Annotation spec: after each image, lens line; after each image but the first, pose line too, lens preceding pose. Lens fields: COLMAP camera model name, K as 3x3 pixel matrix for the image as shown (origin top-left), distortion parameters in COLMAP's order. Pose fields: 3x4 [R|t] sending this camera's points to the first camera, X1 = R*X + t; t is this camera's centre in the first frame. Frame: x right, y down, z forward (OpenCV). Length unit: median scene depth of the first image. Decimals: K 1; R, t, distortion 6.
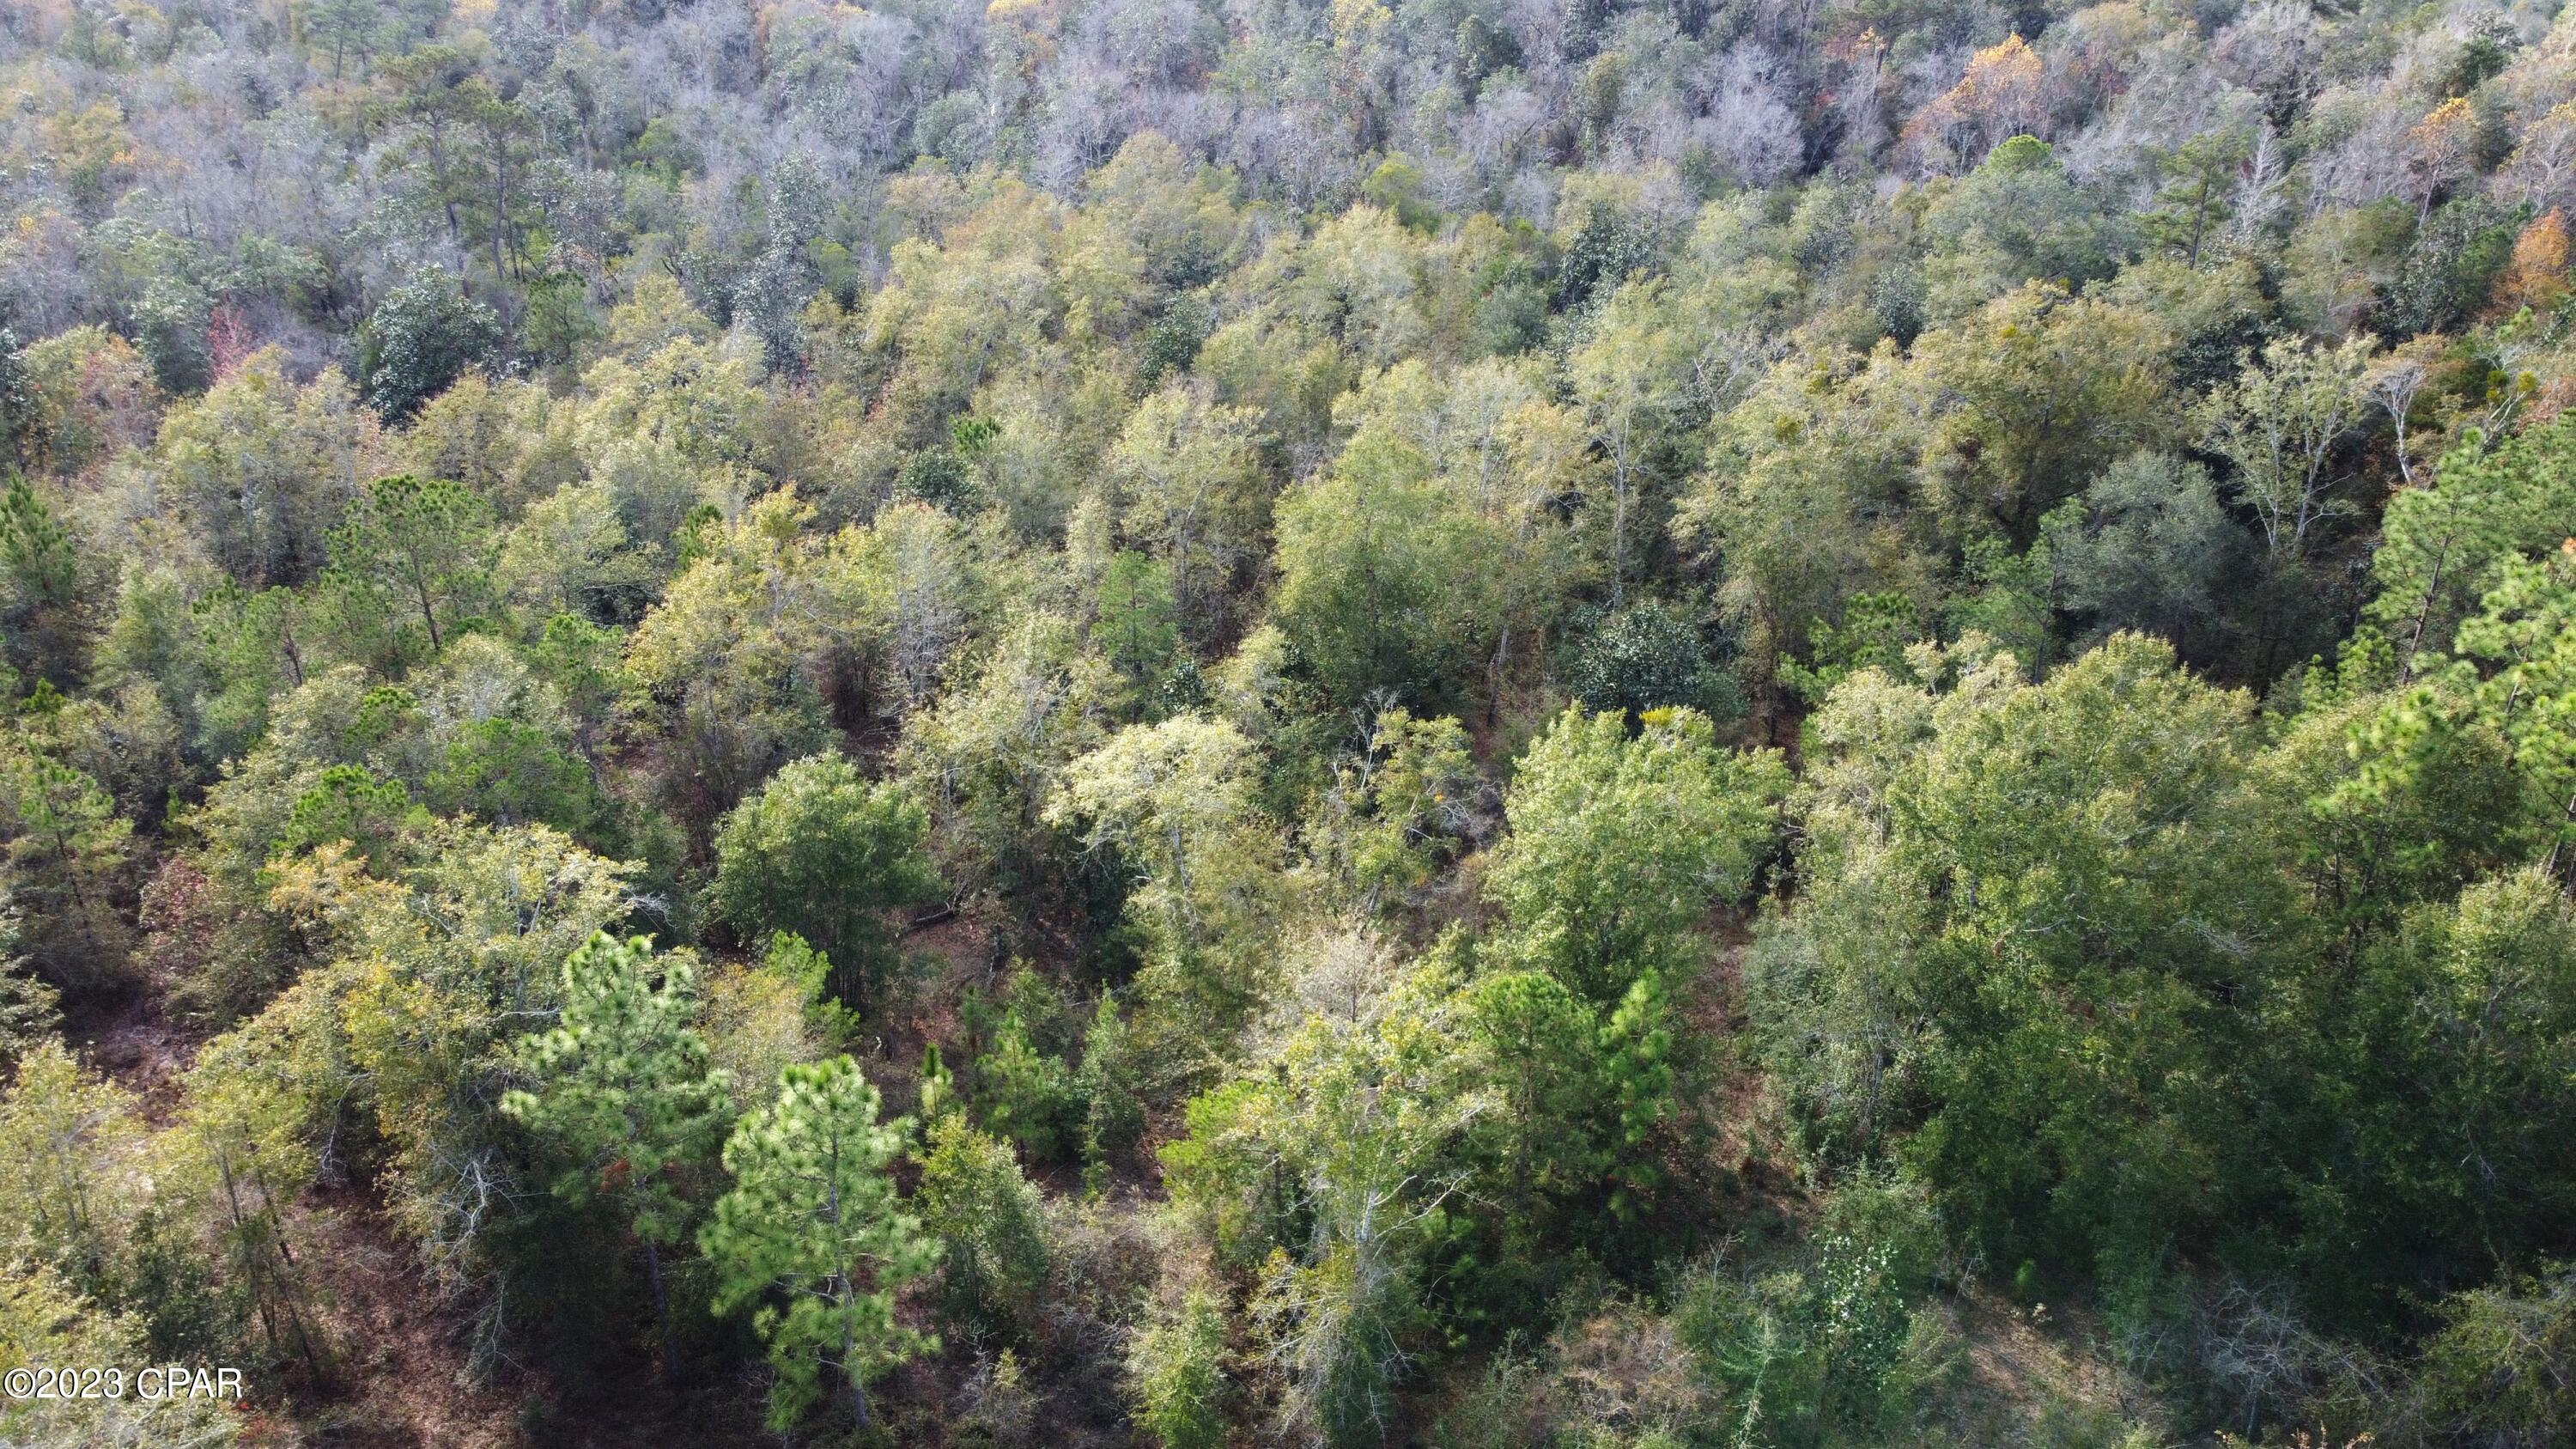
lens RADIAL K [[1951.2, 0, 1277.8], [0, 1951.2, 737.9], [0, 0, 1]] dist [0.026562, -0.047956]
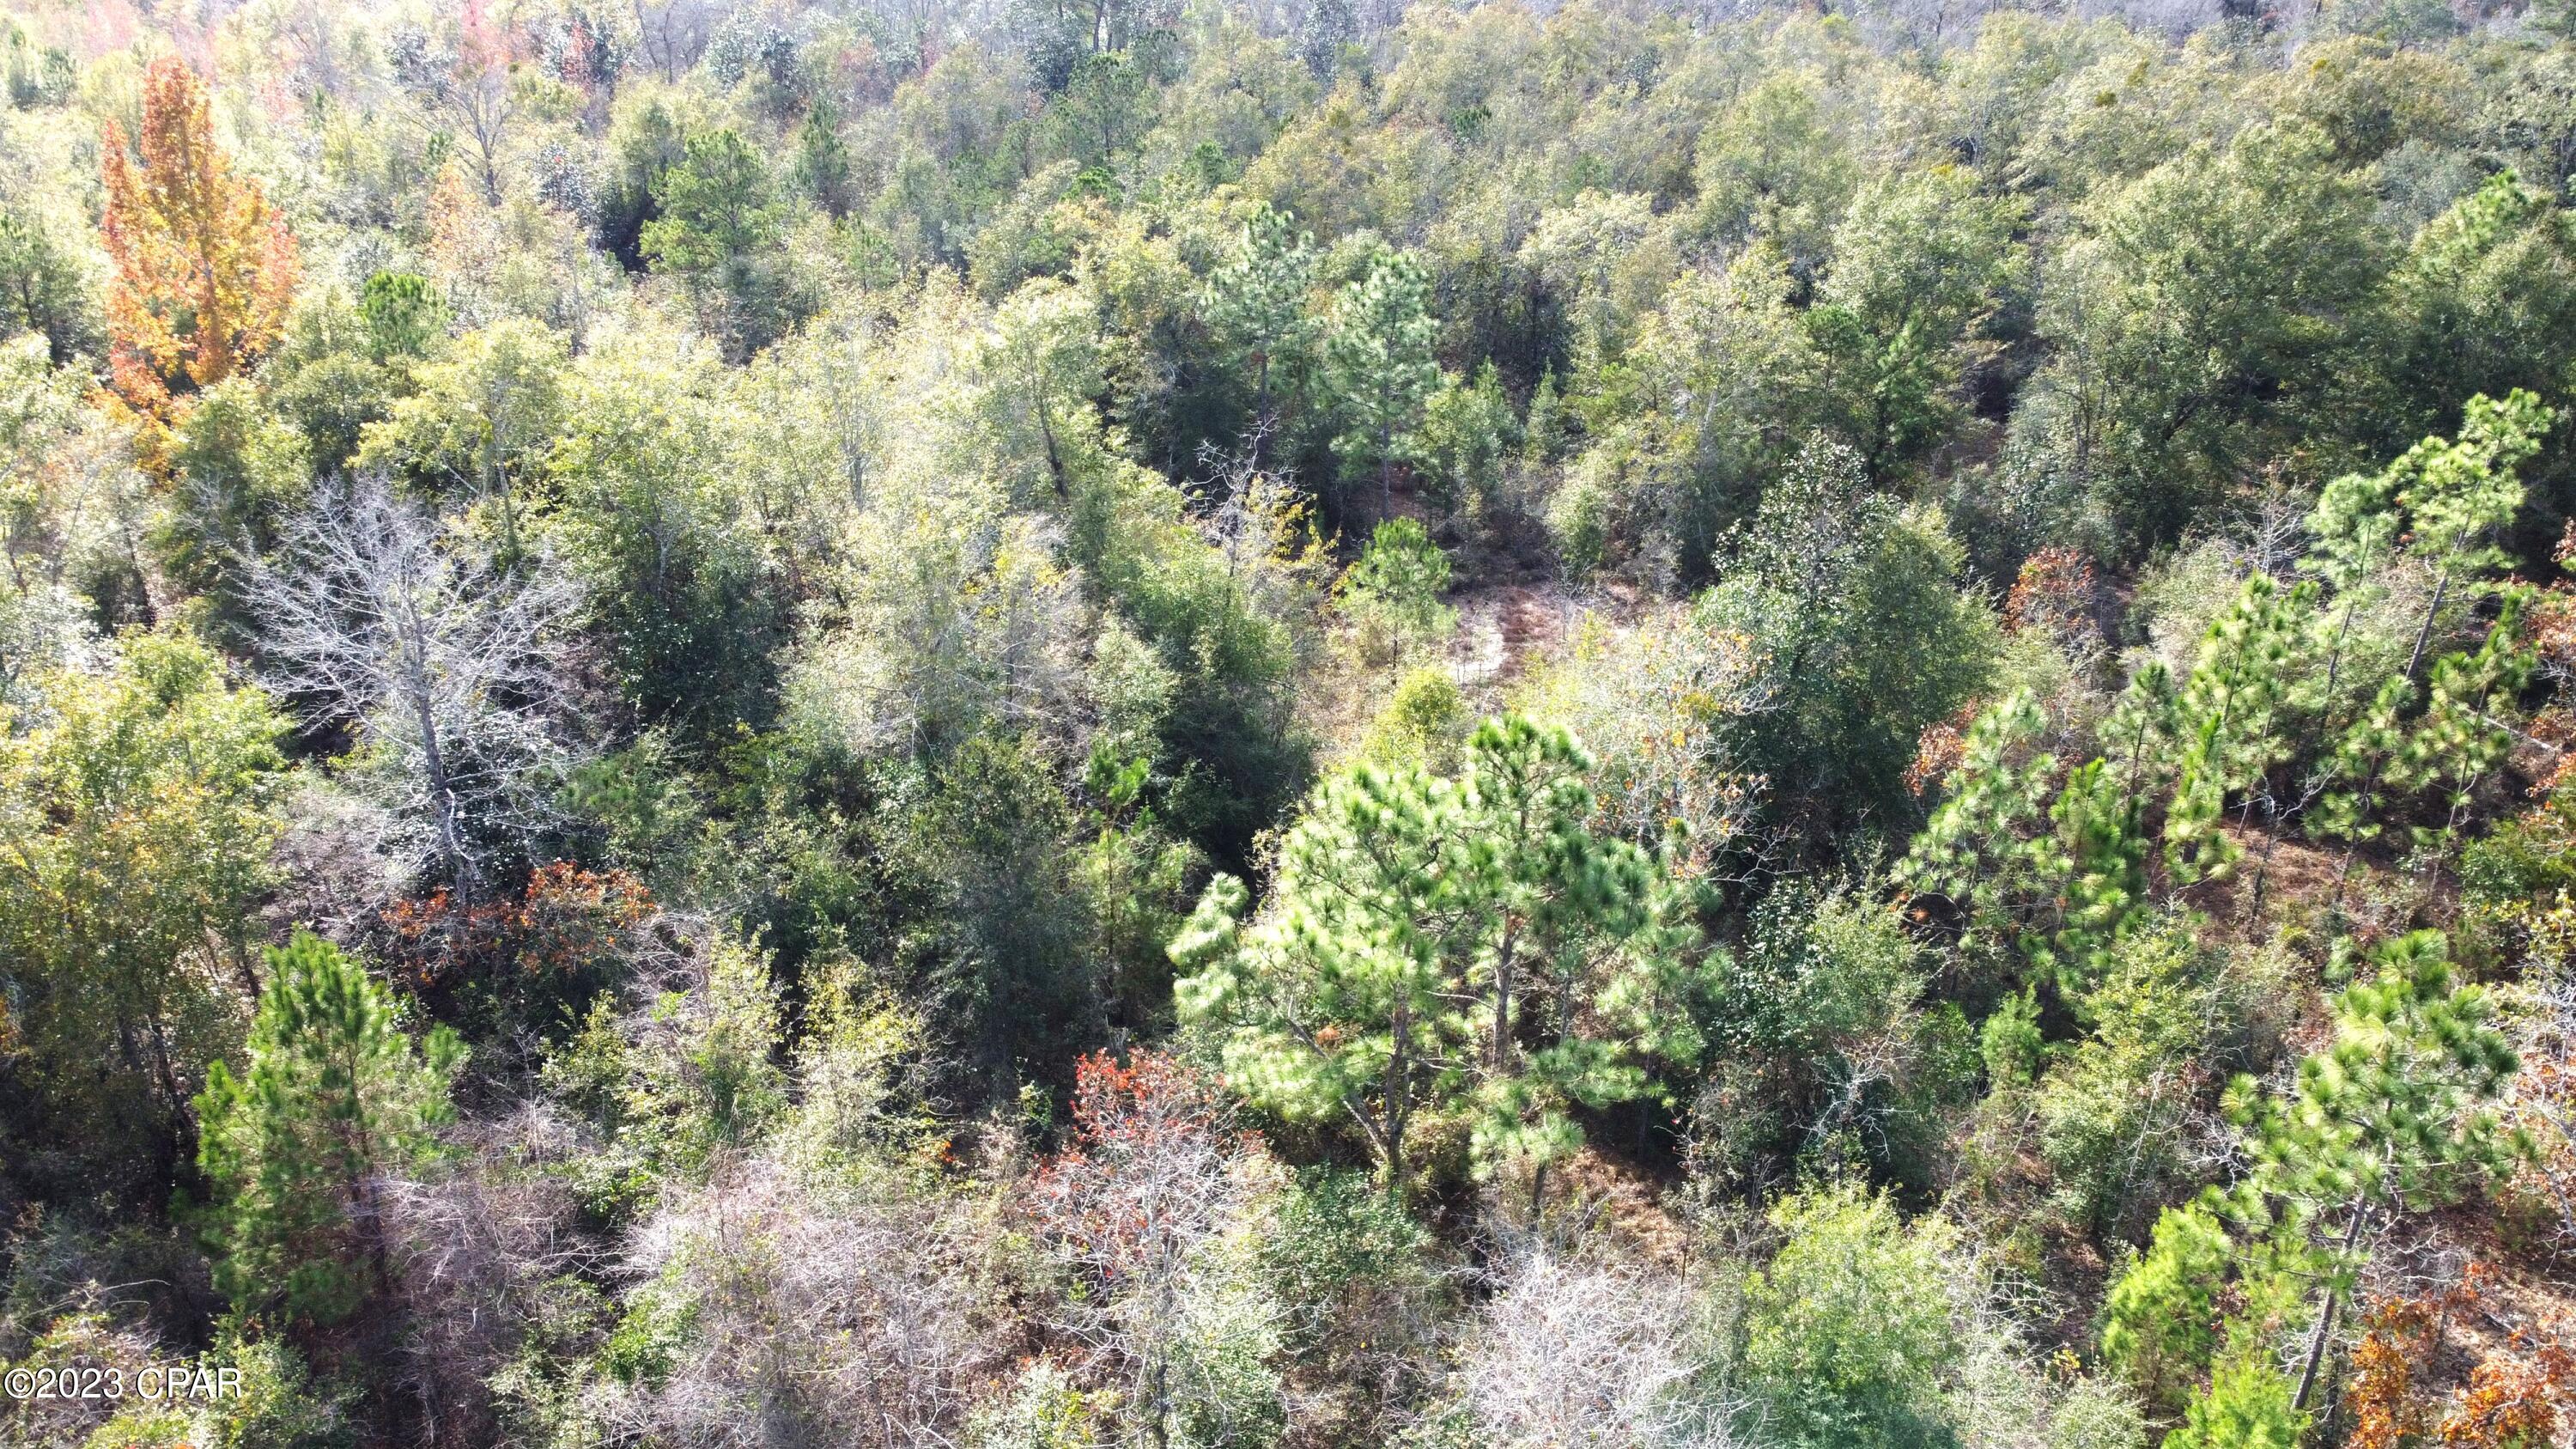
lens RADIAL K [[1938.0, 0, 1287.8], [0, 1938.0, 759.6], [0, 0, 1]] dist [0.003309, -0.007883]
pose [[0.975354, 0.101646, -0.195837, 0.036549], [-0.099718, 0.994821, 0.019709, 0.393421], [0.196826, 0.000305, 0.980438, -0.465057]]
